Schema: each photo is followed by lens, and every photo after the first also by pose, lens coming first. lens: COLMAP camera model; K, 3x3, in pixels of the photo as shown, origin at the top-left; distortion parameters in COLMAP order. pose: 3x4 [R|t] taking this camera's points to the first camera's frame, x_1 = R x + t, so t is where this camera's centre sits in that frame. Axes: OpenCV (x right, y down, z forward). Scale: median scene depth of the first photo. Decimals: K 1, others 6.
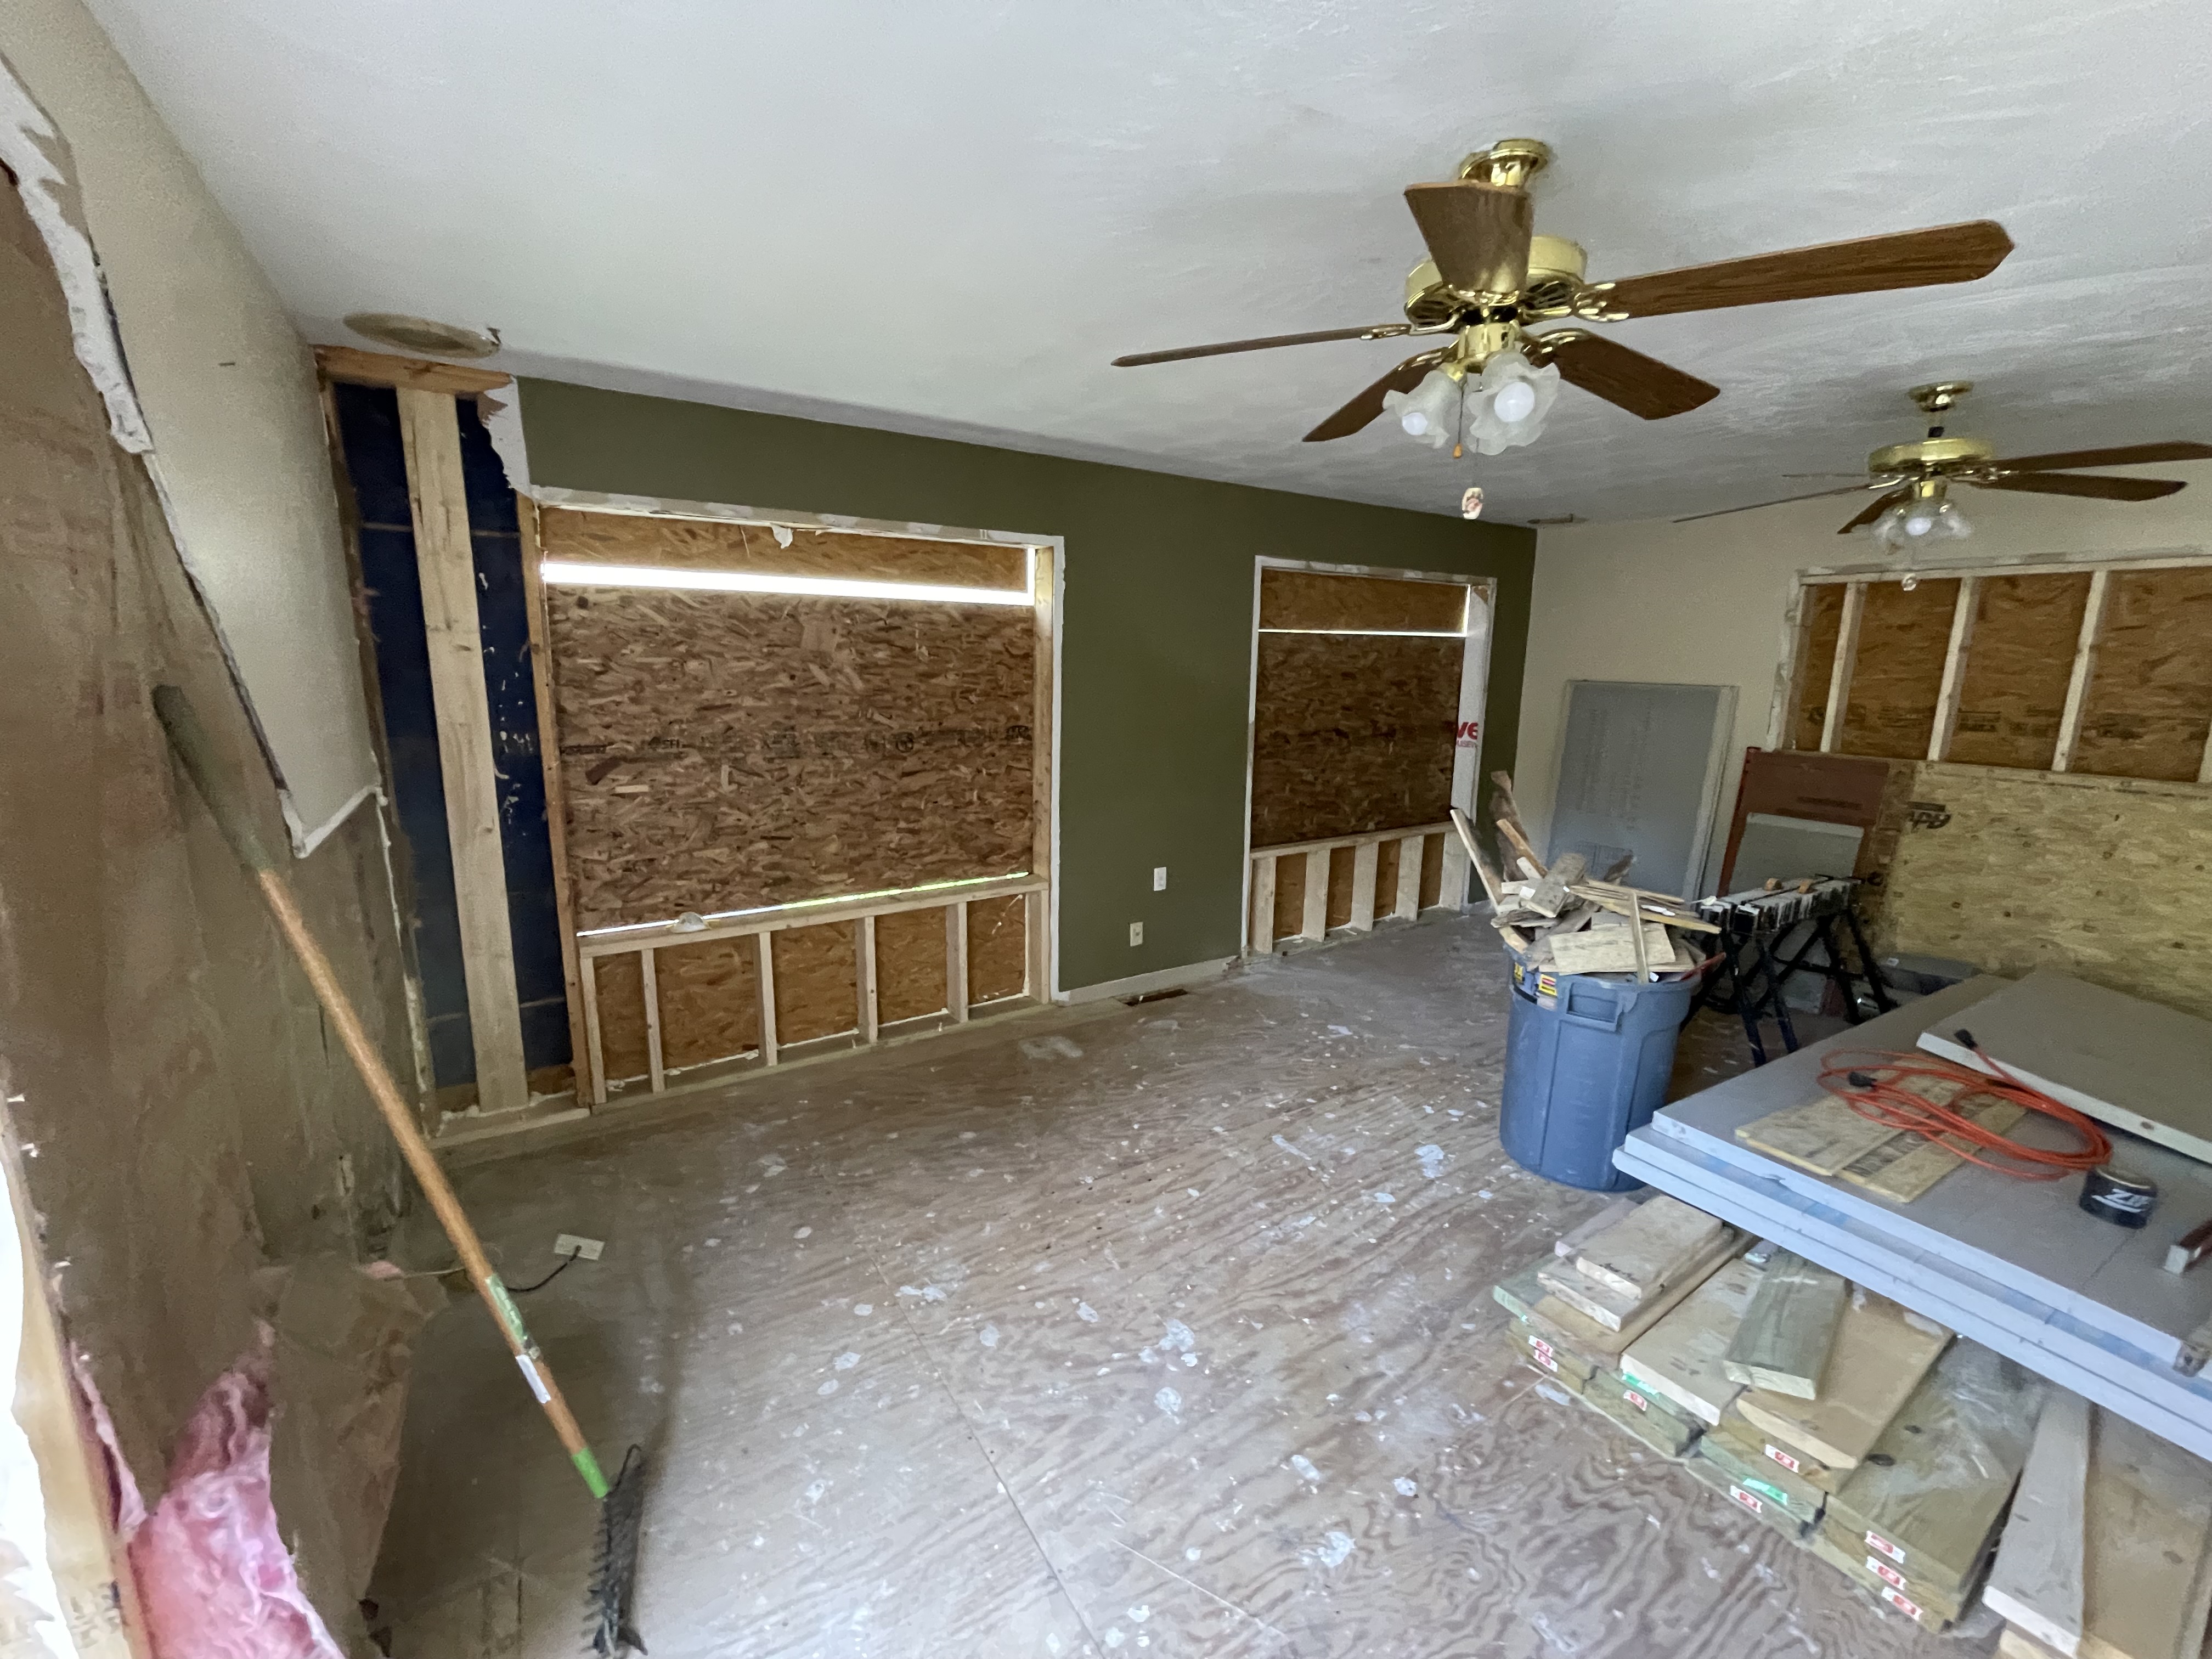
lens RADIAL K [[900.9, 0, 1123.1], [0, 900.9, 833.0], [0, 0, 1]] dist [0.000386, -0.001558]
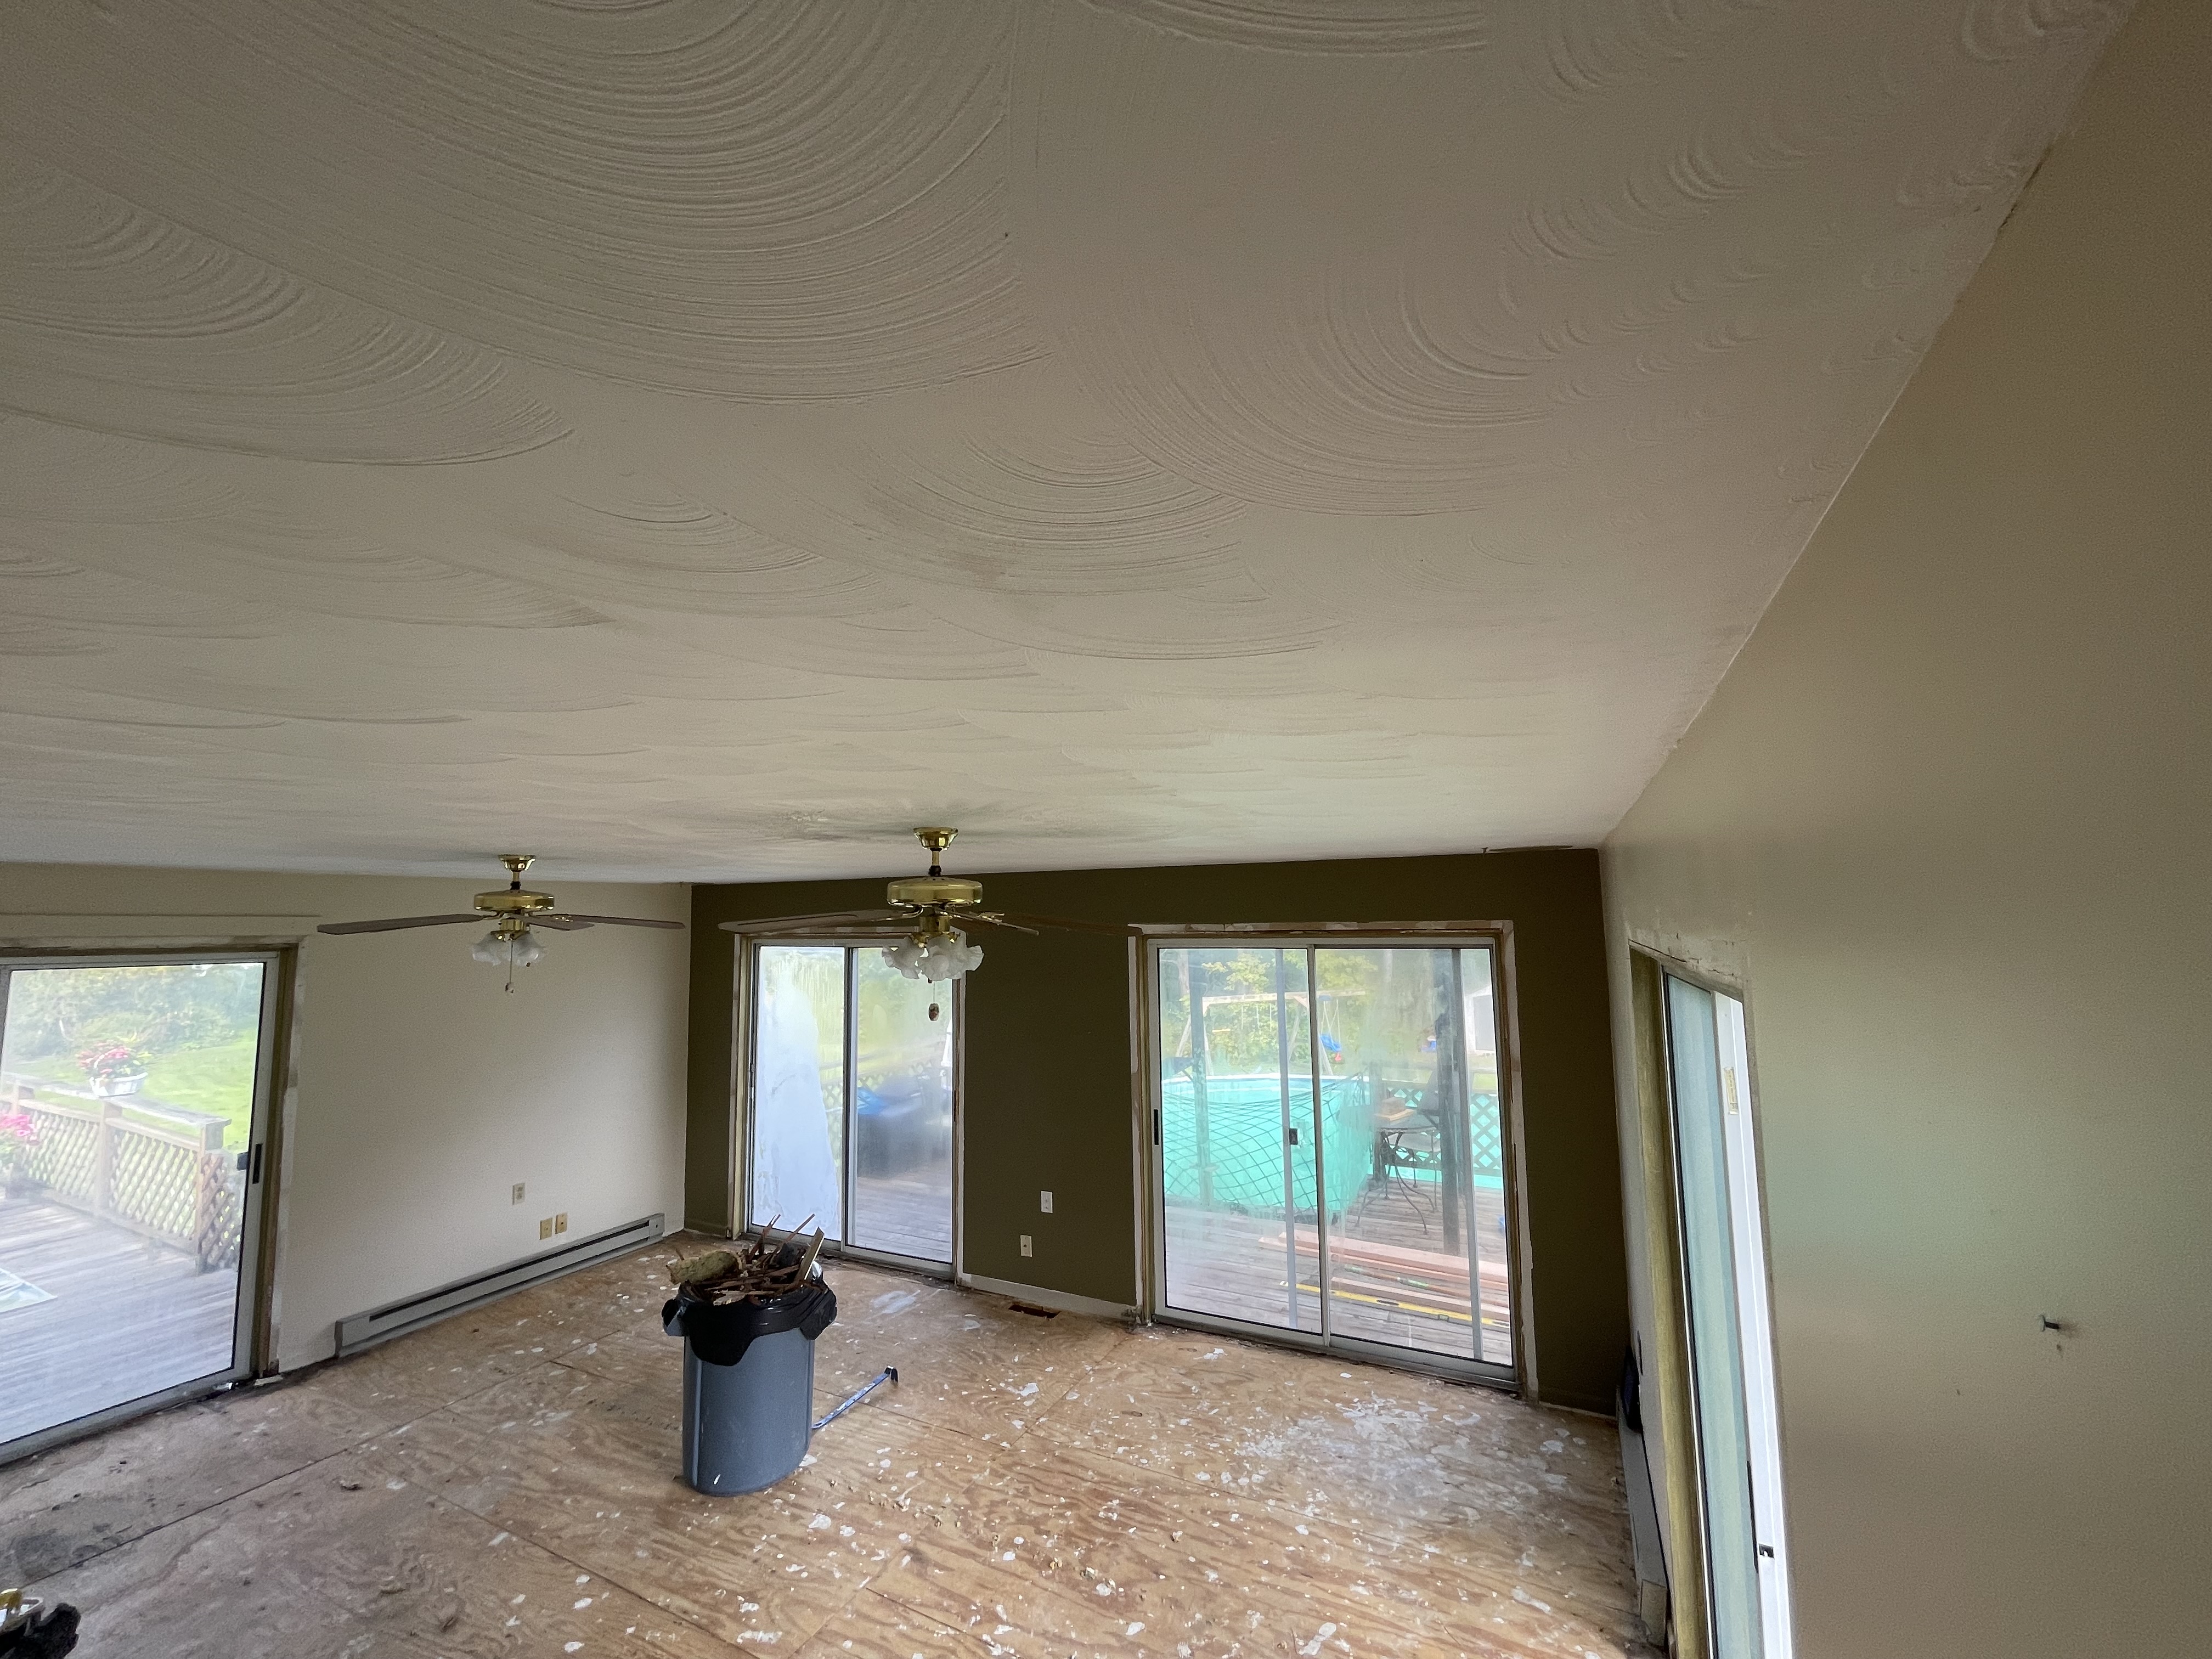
lens RADIAL K [[900.9, 0, 1094.0], [0, 900.9, 841.0], [0, 0, 1]] dist [0.000386, -0.001558]
pose [[0.497129, -0.108670, -0.860845, 1.215536], [-0.148809, 0.966748, -0.207974, -0.180448], [0.854821, 0.231492, 0.464428, 0.437002]]
